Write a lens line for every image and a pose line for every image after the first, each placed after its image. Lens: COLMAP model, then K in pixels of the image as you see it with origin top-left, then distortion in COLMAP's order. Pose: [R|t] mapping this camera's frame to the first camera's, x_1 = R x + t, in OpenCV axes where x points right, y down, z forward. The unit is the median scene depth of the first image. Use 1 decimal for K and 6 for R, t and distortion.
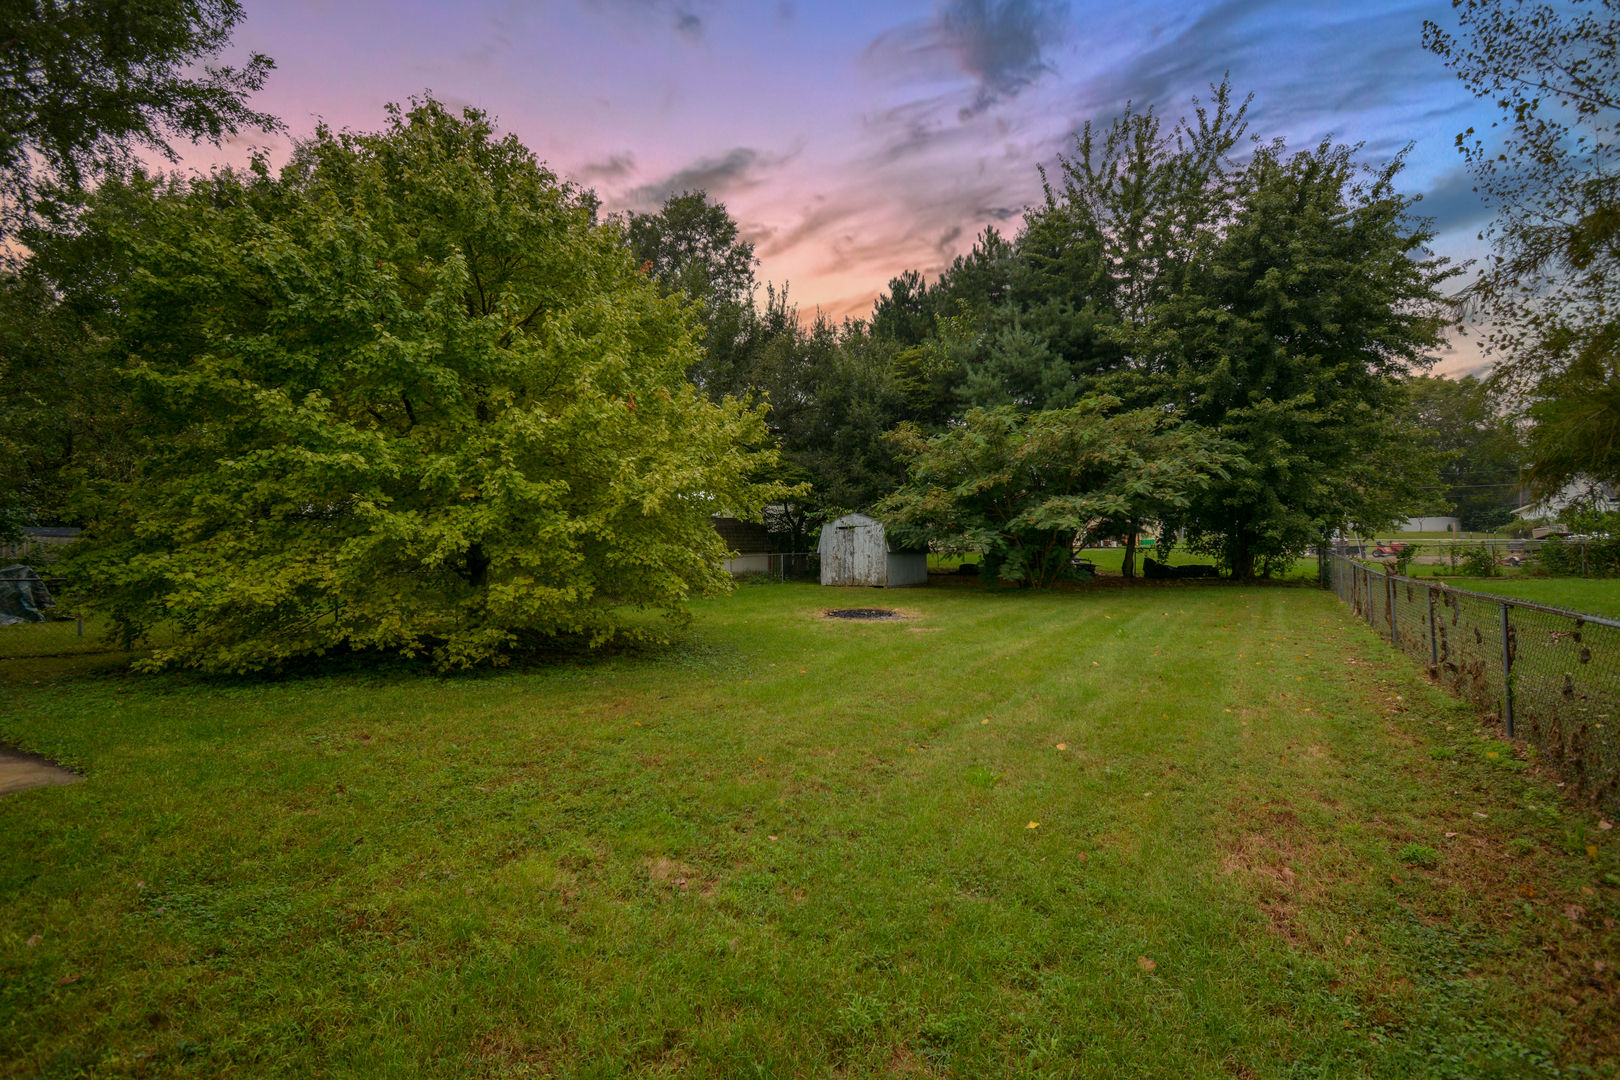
lens RADIAL K [[752.4, 0, 810.5], [0, 752.4, 542.4], [0, 0, 1]] dist [-0.005061, -0.009279]
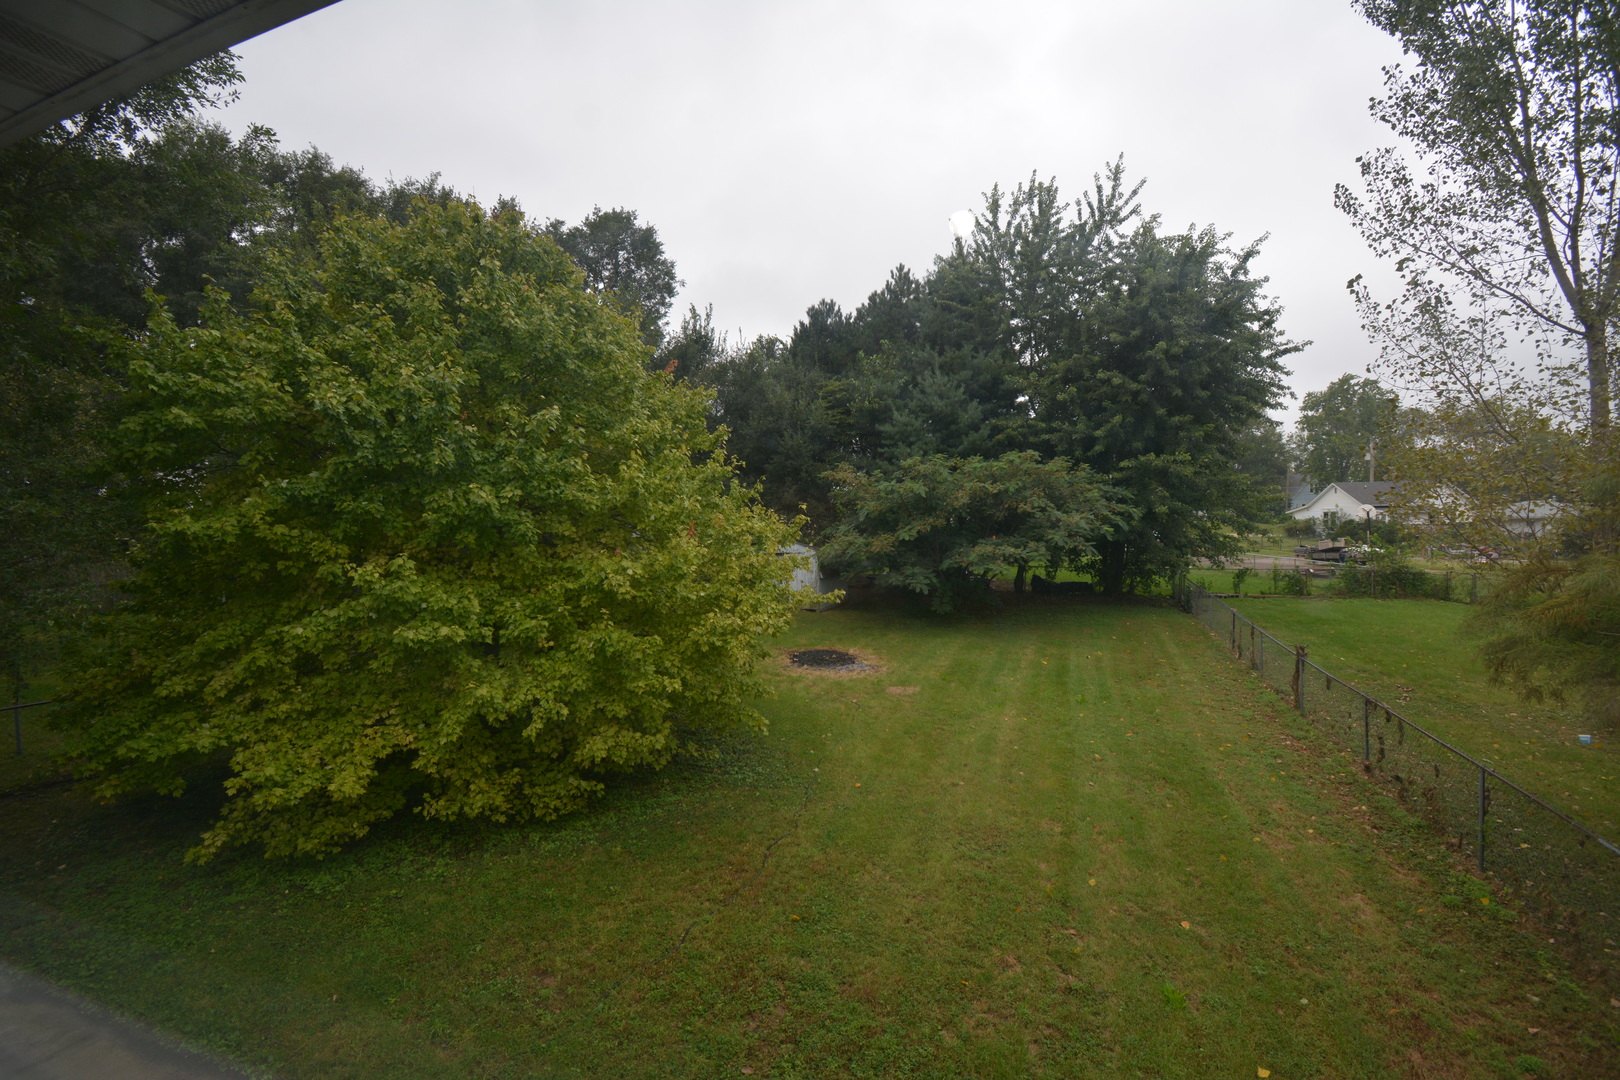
lens RADIAL K [[703.9, 0, 814.7], [0, 703.9, 543.1], [0, 0, 1]] dist [0.009769, -0.018116]
pose [[0.983694, 0.006654, 0.179730, -0.094081], [-0.013025, 0.999327, 0.034292, -0.077309], [-0.179381, -0.036074, 0.983118, 0.012330]]
